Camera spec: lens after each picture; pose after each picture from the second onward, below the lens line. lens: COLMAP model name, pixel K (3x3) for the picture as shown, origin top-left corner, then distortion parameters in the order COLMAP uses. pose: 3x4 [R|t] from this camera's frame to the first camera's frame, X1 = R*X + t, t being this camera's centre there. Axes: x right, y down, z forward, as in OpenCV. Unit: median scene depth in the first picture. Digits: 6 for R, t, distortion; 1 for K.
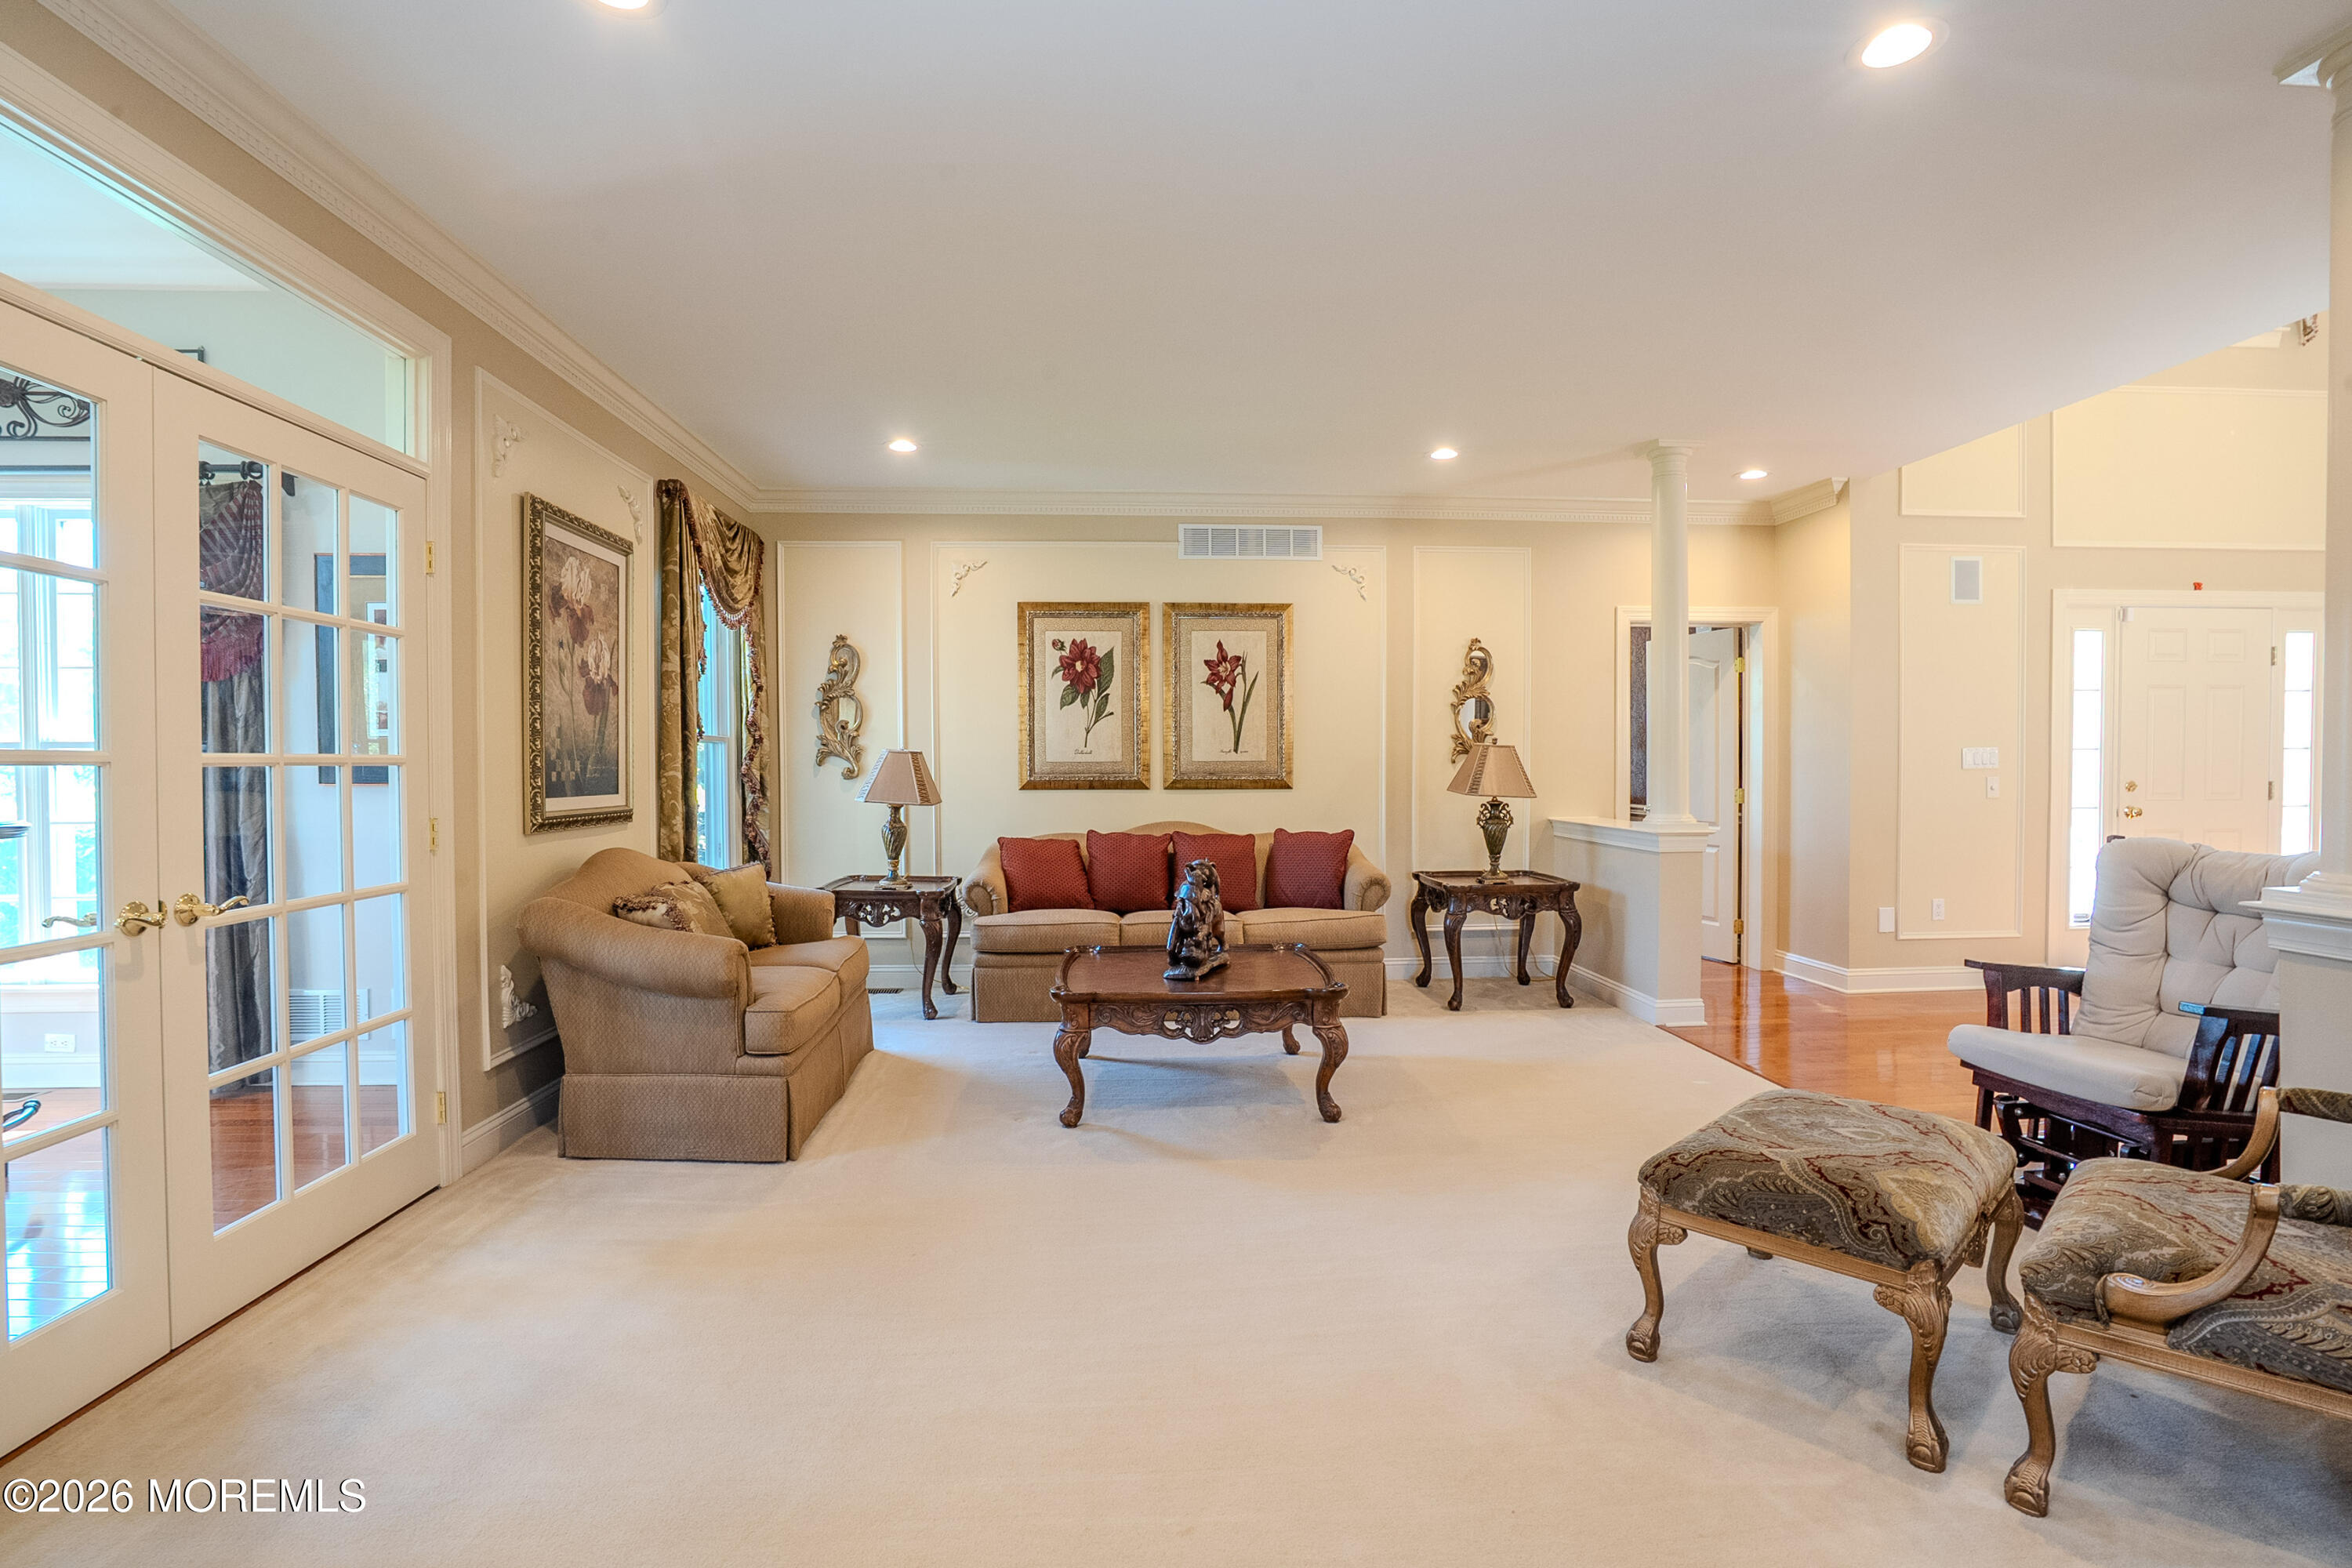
lens RADIAL K [[1062.5, 0, 1179.8], [0, 1062.5, 788.8], [0, 0, 1]] dist [-0.054736, 0.019727]
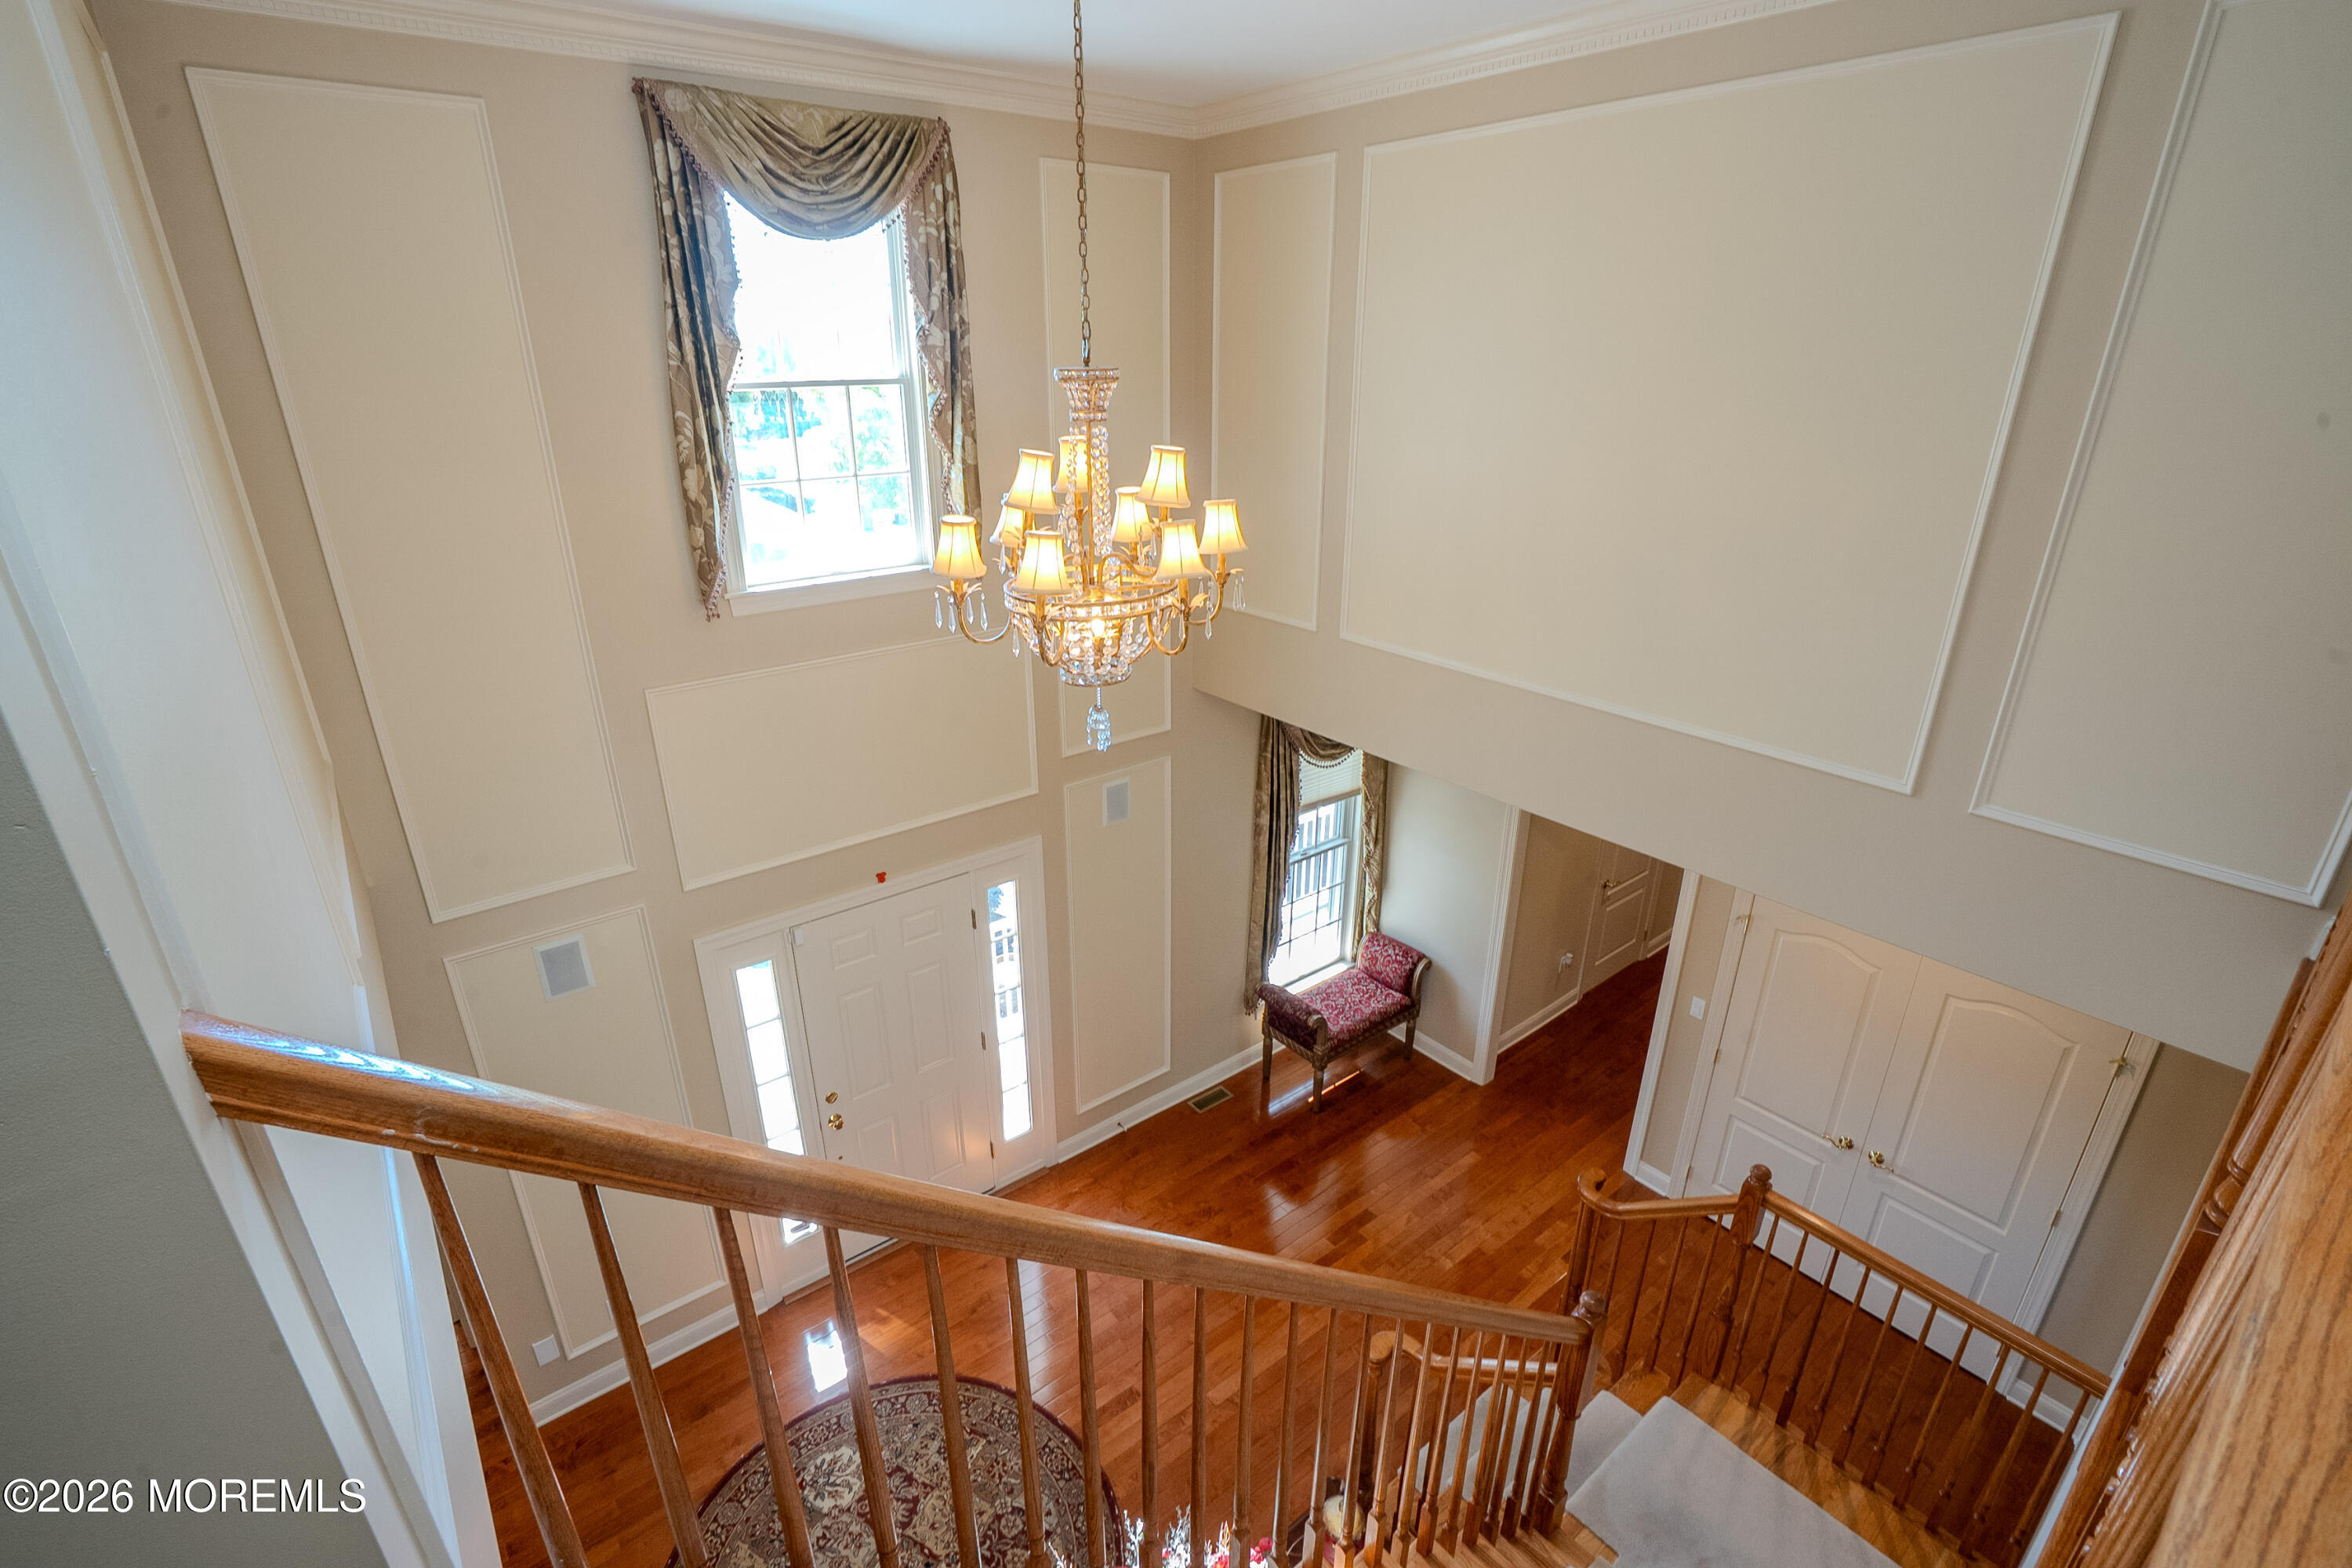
lens RADIAL K [[1062.5, 0, 1179.8], [0, 1062.5, 788.8], [0, 0, 1]] dist [-0.054736, 0.019727]
pose [[0.819445, -0.211927, 0.532539, 0.748966], [0.007551, 0.933041, 0.359690, -0.589788], [-0.573108, -0.290725, 0.766176, 0.202464]]
